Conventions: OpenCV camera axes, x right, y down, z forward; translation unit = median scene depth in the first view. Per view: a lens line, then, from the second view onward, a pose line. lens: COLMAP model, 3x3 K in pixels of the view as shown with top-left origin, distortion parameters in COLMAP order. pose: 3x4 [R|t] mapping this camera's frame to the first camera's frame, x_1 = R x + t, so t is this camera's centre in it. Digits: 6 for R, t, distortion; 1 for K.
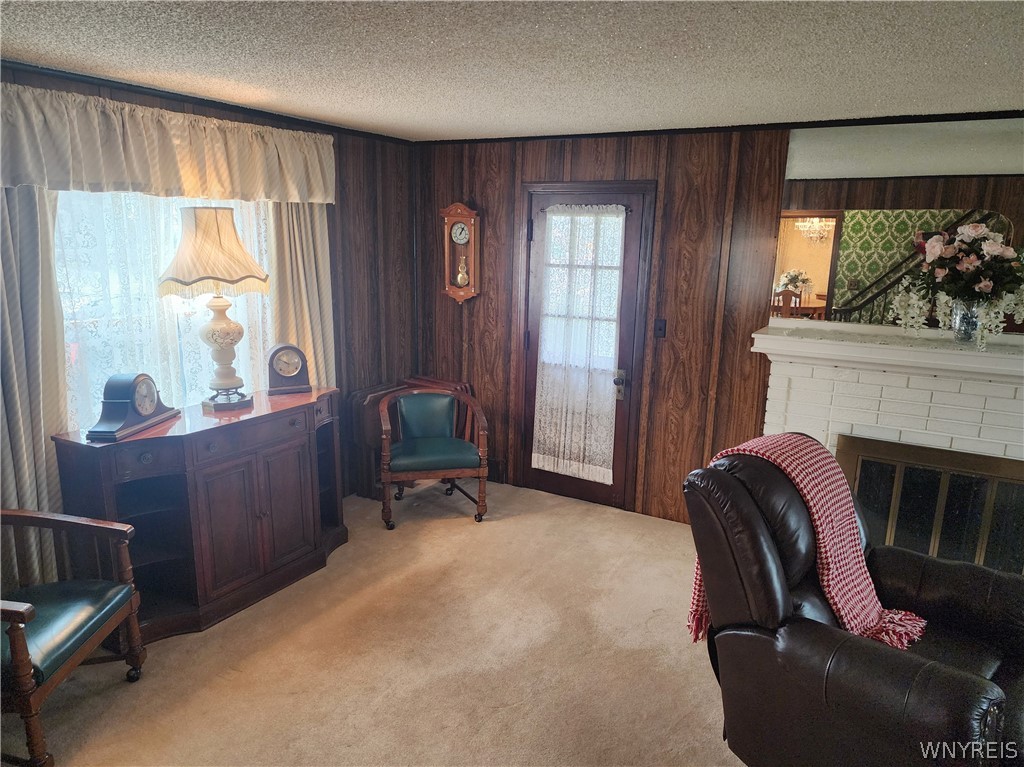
lens RADIAL K [[692.2, 0, 513.9], [0, 692.2, 392.0], [0, 0, 1]] dist [0.071936, -0.058607]
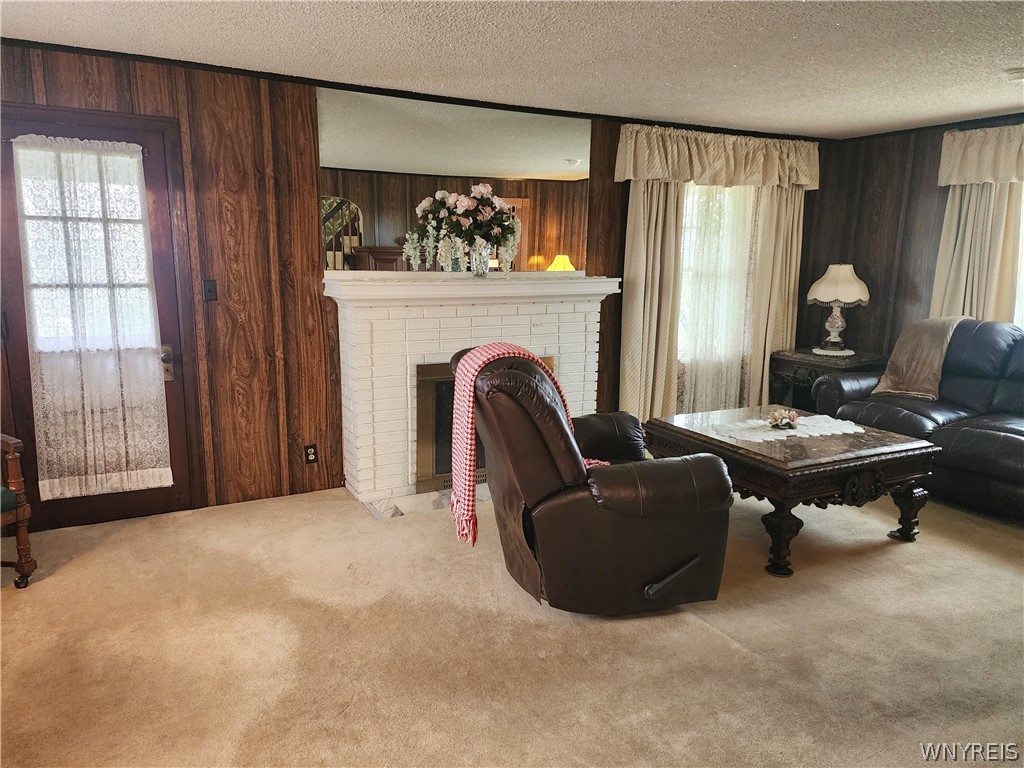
lens RADIAL K [[692.2, 0, 501.6], [0, 692.2, 386.2], [0, 0, 1]] dist [0.071936, -0.058607]
pose [[0.547313, -0.171687, 0.819129, -0.342902], [0.184510, 0.979404, 0.081997, 0.023432], [-0.816336, 0.106259, 0.567719, 0.207924]]
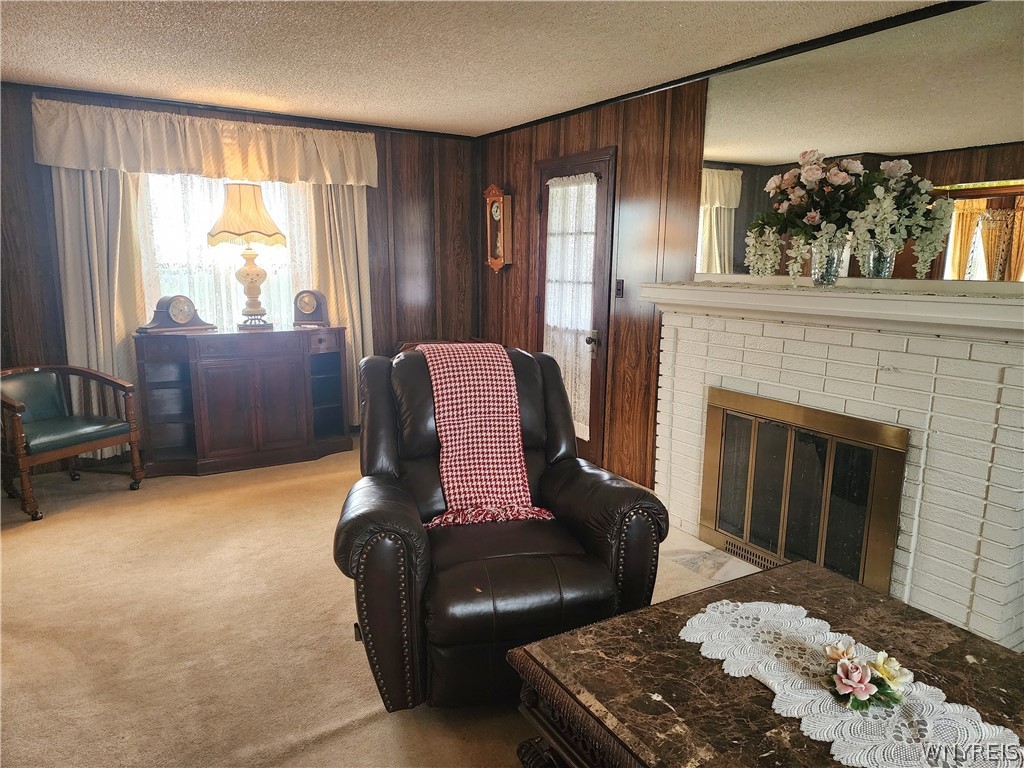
lens RADIAL K [[692.2, 0, 508.5], [0, 692.2, 381.5], [0, 0, 1]] dist [0.071936, -0.058607]
pose [[0.872860, 0.075170, -0.482147, 0.584666], [-0.101732, 0.994385, -0.029139, 0.093901], [0.477249, 0.074484, 0.875606, 0.030862]]
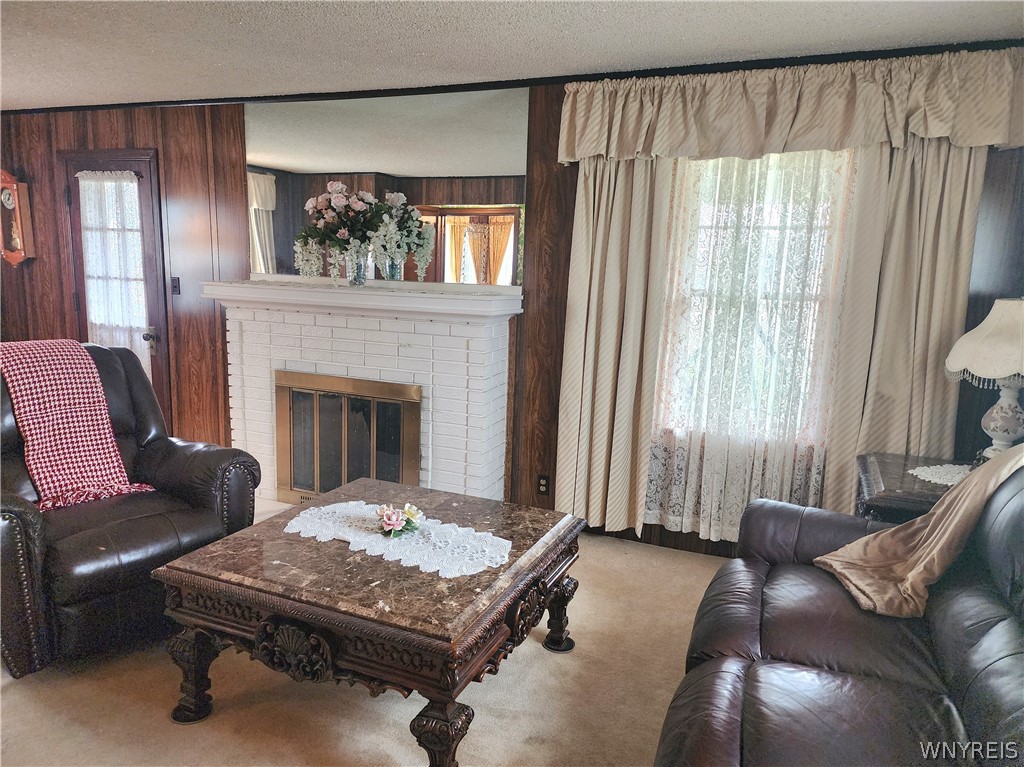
lens RADIAL K [[692.2, 0, 517.6], [0, 692.2, 394.4], [0, 0, 1]] dist [0.071936, -0.058607]
pose [[0.991190, -0.012991, 0.131807, 0.602694], [0.017417, 0.999321, -0.032482, 0.123985], [-0.131295, 0.034491, 0.990743, -0.148397]]
